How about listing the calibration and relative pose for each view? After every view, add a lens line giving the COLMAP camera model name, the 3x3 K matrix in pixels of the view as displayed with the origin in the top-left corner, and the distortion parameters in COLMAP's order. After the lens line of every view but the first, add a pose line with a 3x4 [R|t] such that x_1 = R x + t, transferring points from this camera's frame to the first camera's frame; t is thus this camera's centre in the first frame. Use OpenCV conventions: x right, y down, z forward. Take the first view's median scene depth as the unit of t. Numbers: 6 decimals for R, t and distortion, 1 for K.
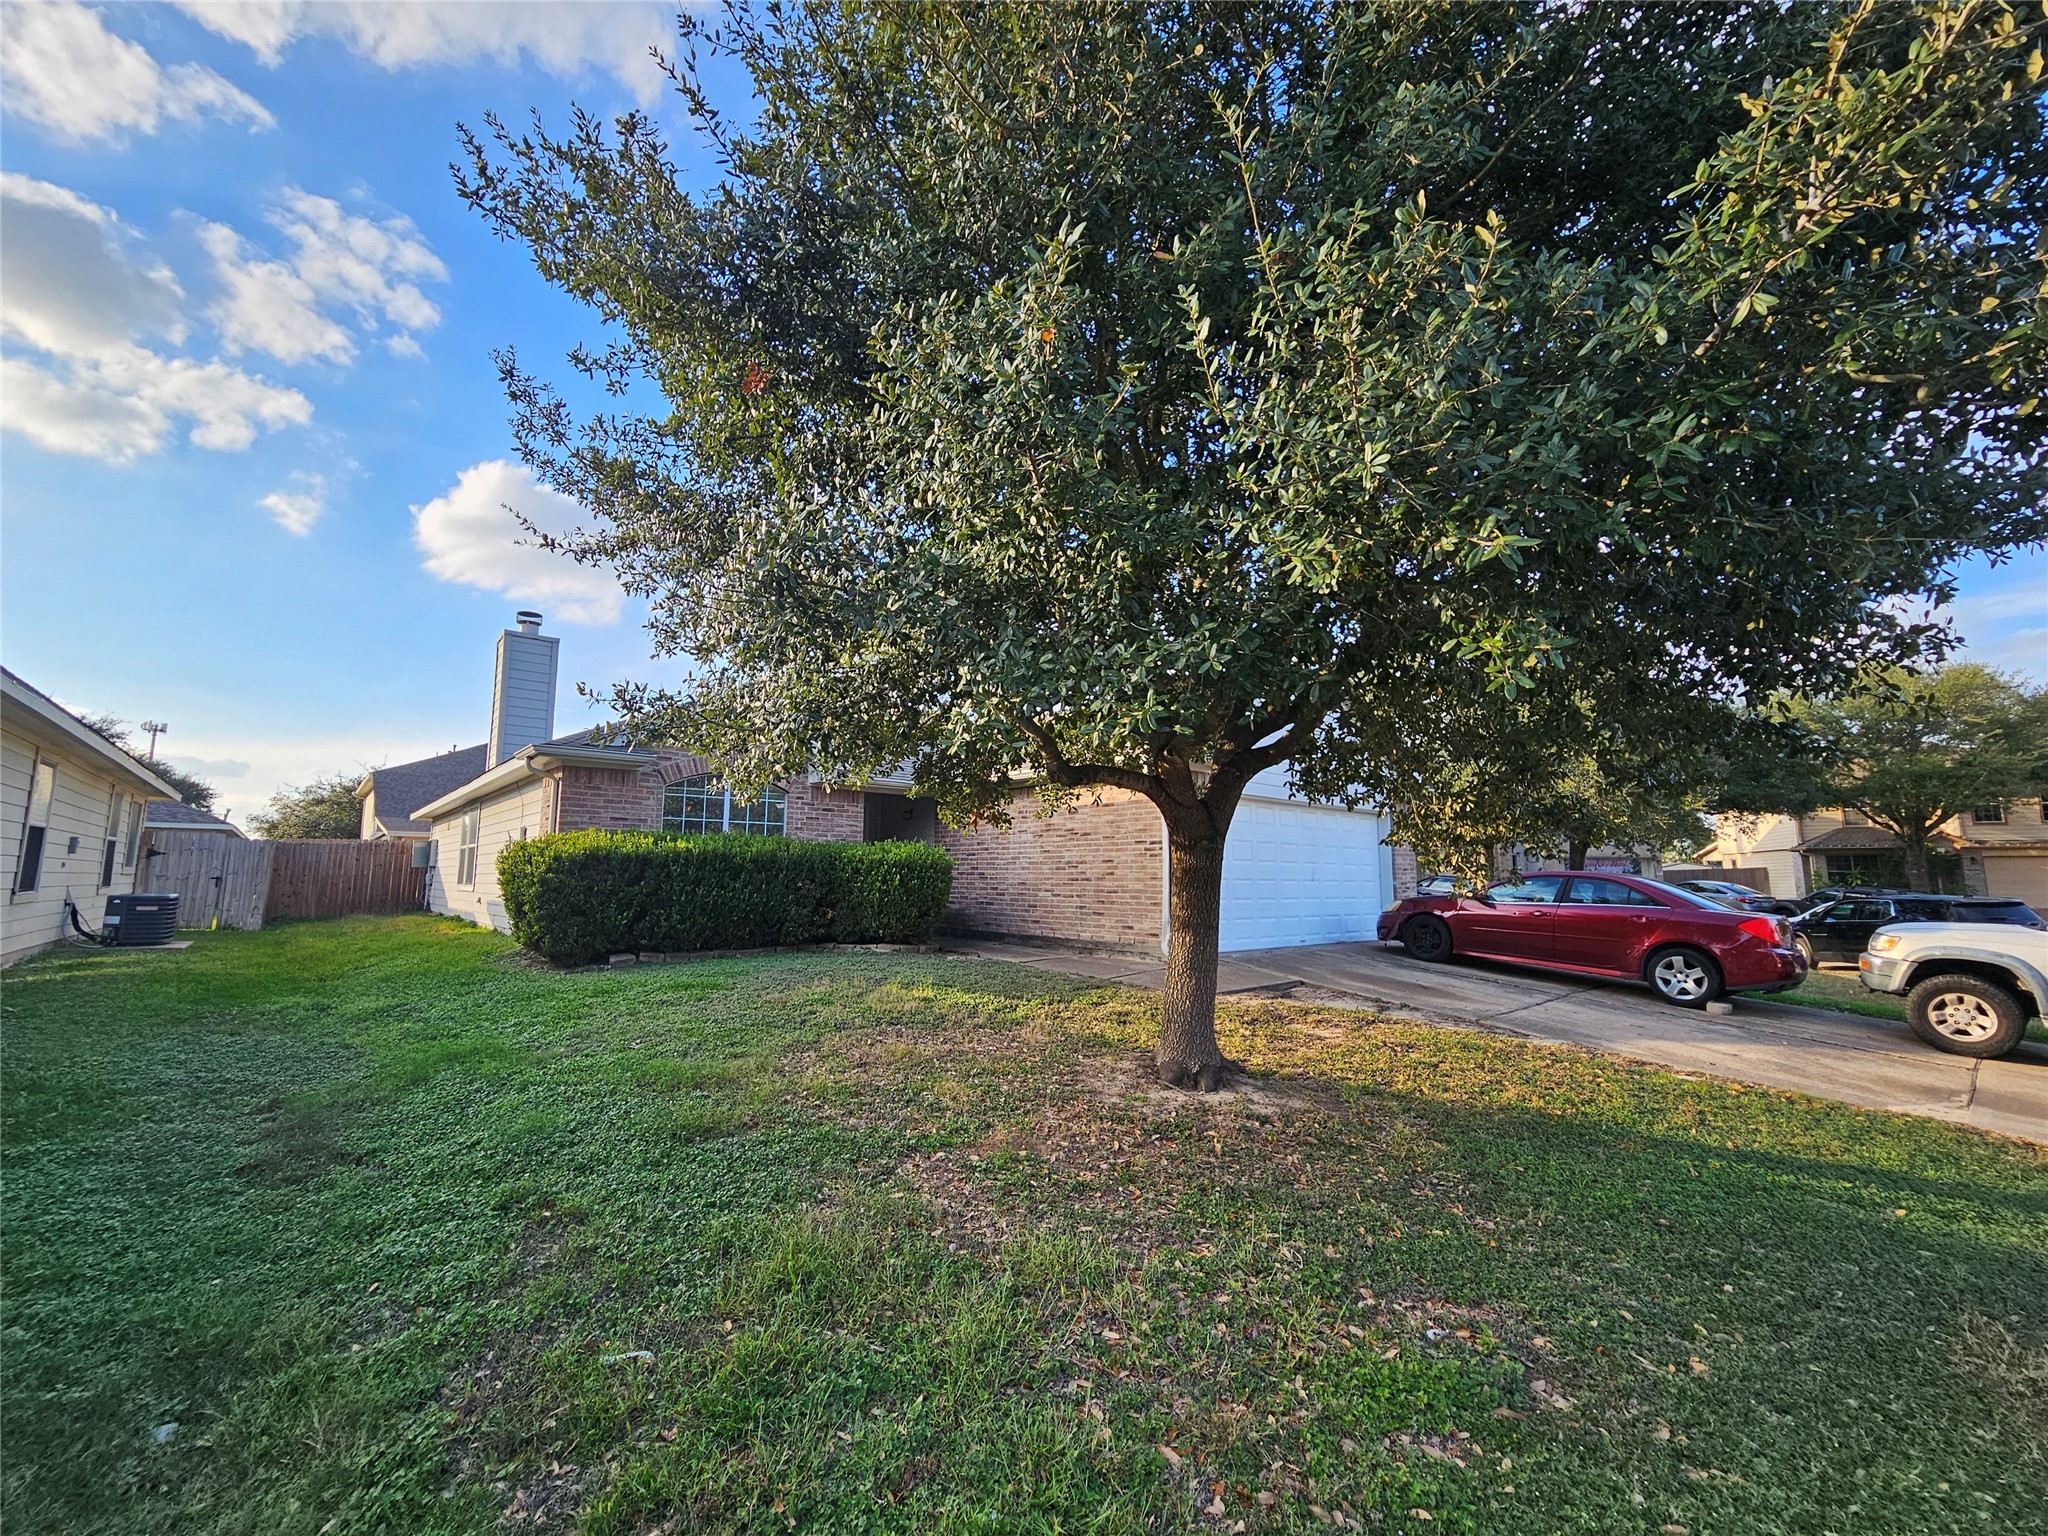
lens RADIAL K [[844.8, 0, 1015.9], [0, 844.8, 765.8], [0, 0, 1]] dist [-0.002071, 0.000457]
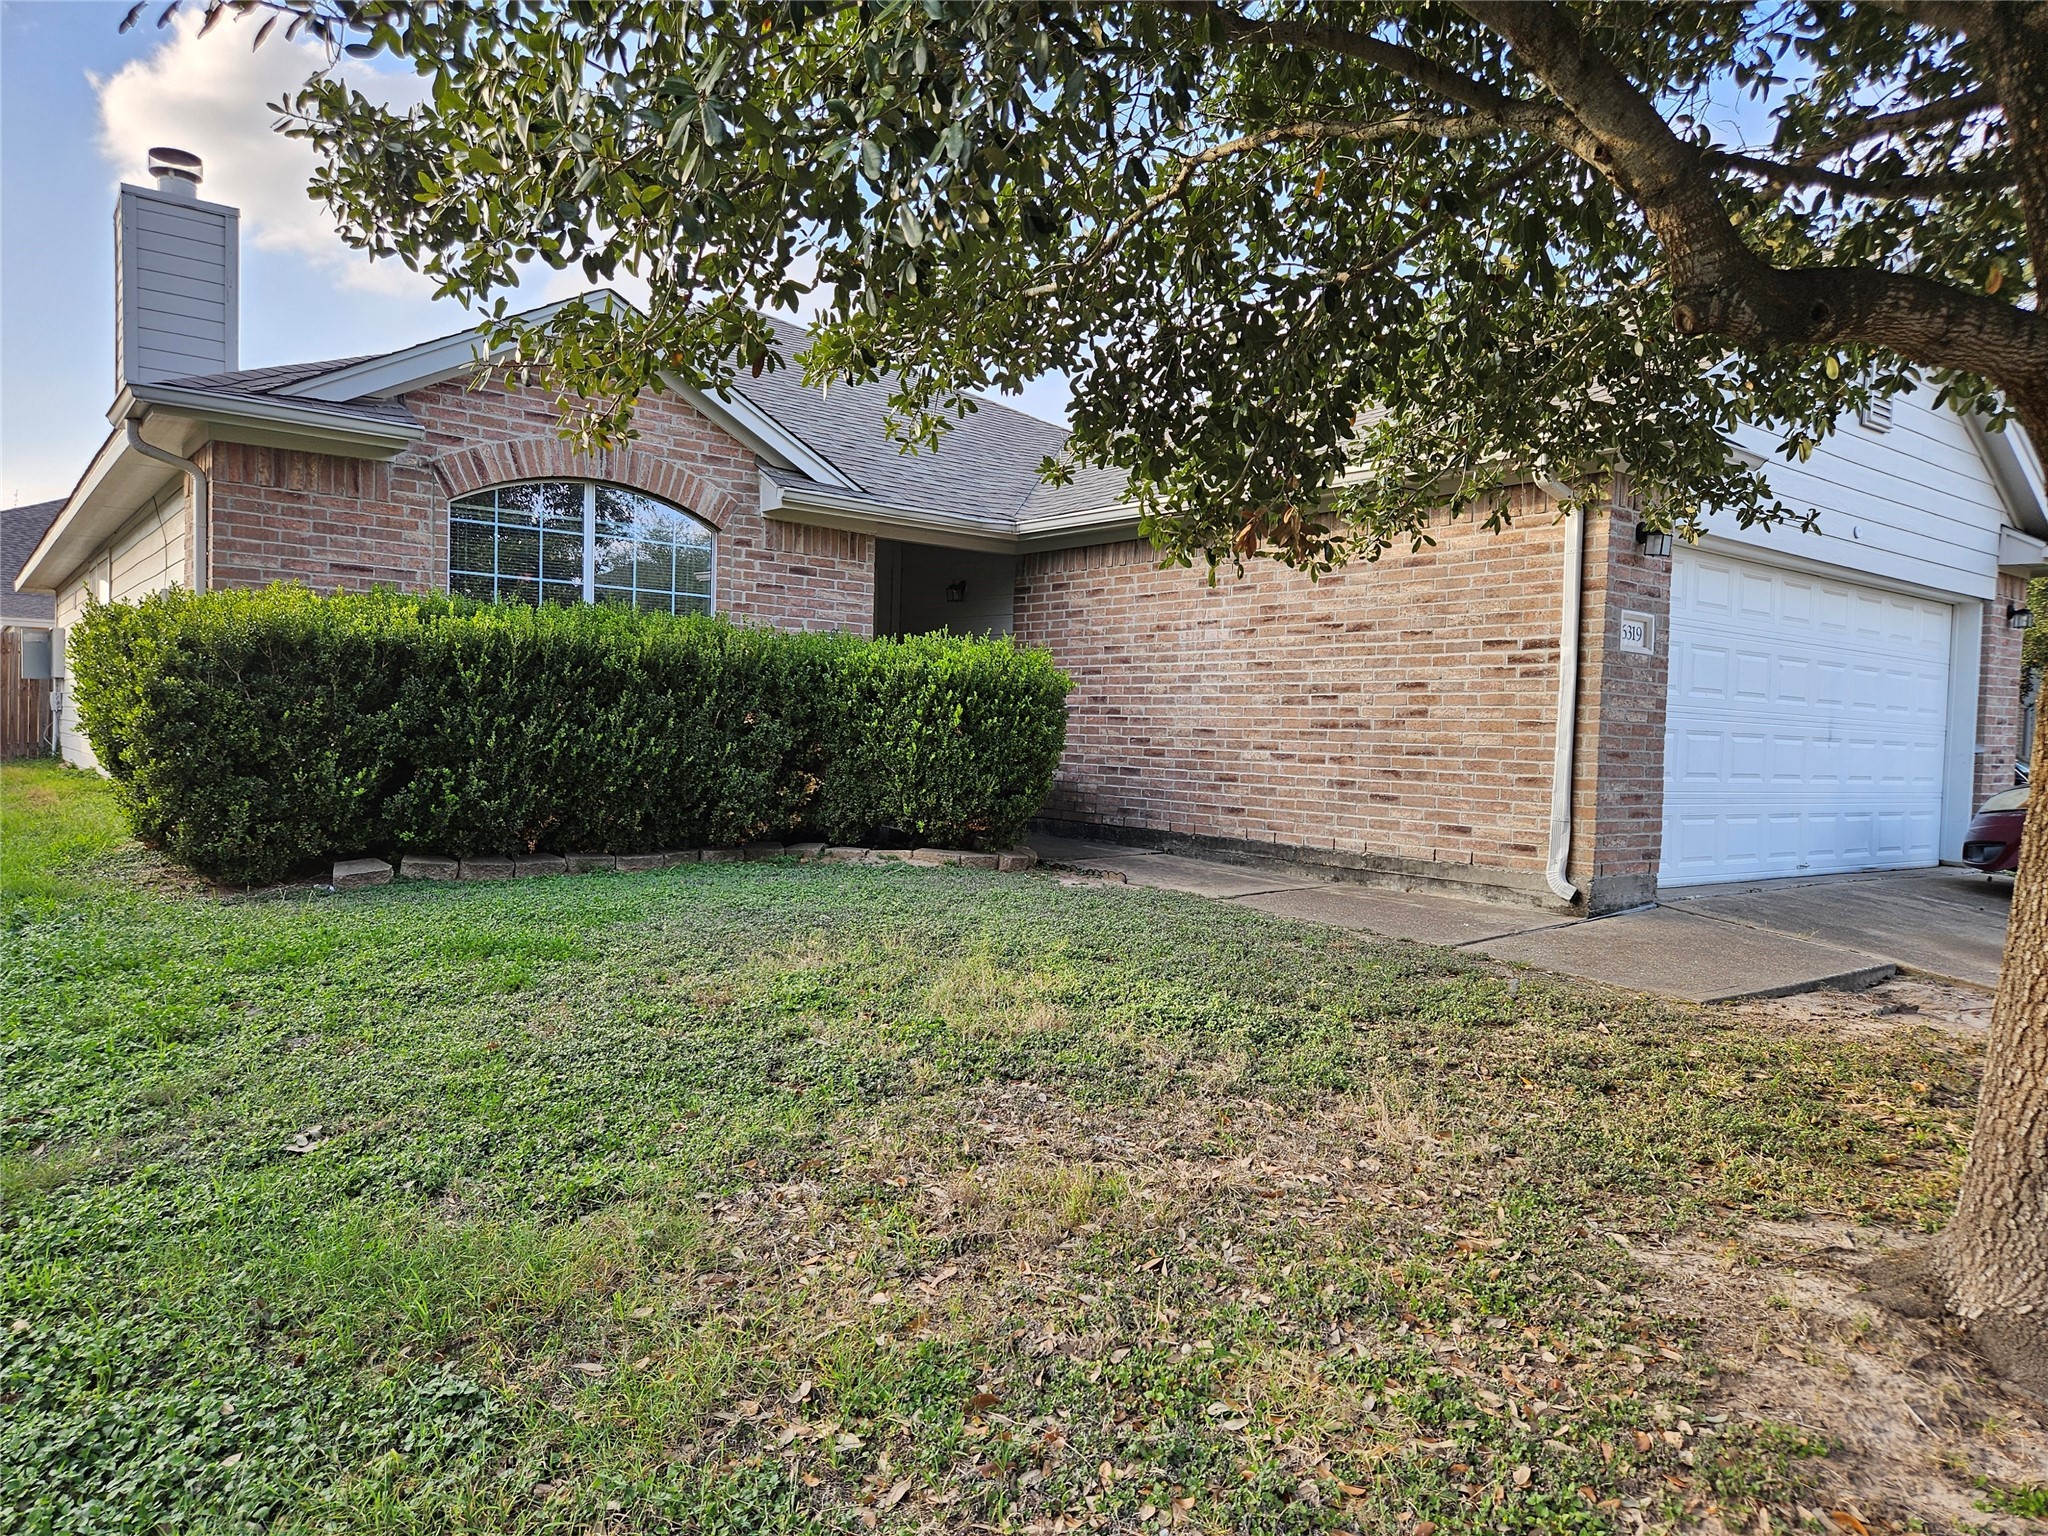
lens RADIAL K [[1345.1, 0, 1029.5], [0, 1345.1, 769.4], [0, 0, 1]] dist [0.033712, 0.000204]
pose [[0.999157, 0.025186, -0.032432, -0.078723], [-0.019705, 0.987017, 0.159405, 0.047342], [0.036026, -0.158632, 0.986680, 0.277416]]
